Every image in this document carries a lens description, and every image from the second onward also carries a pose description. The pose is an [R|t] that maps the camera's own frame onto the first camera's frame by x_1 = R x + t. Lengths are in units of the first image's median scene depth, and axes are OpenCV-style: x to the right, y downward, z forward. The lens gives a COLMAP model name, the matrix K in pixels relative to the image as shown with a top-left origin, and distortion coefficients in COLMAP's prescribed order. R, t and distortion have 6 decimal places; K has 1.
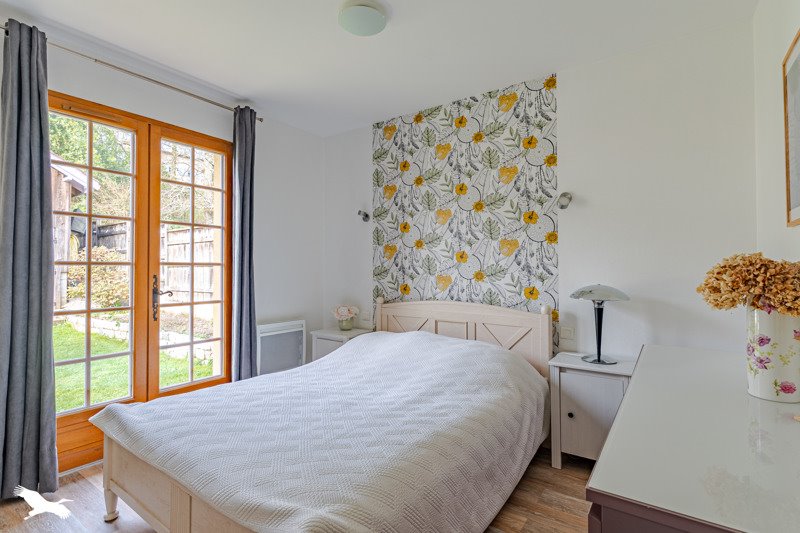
lens RADIAL K [[377.5, 0, 399.7], [0, 377.5, 266.5], [0, 0, 1]] dist [-0.000028, -0.000352]
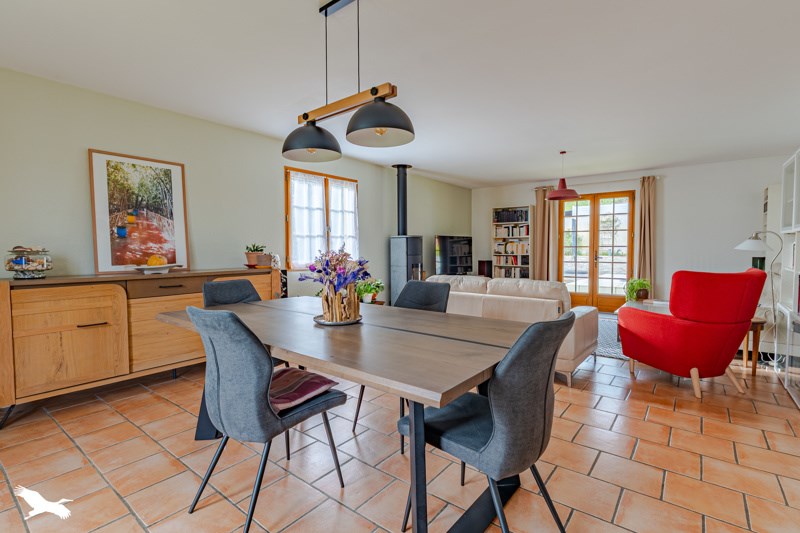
lens RADIAL K [[377.5, 0, 403.1], [0, 377.5, 264.5], [0, 0, 1]] dist [-0.000028, -0.000352]
pose [[-0.029644, 0.038722, -0.998810, 2.058849], [0.009691, 0.999214, 0.038450, 0.005031], [0.999514, -0.008540, -0.029996, -0.309212]]
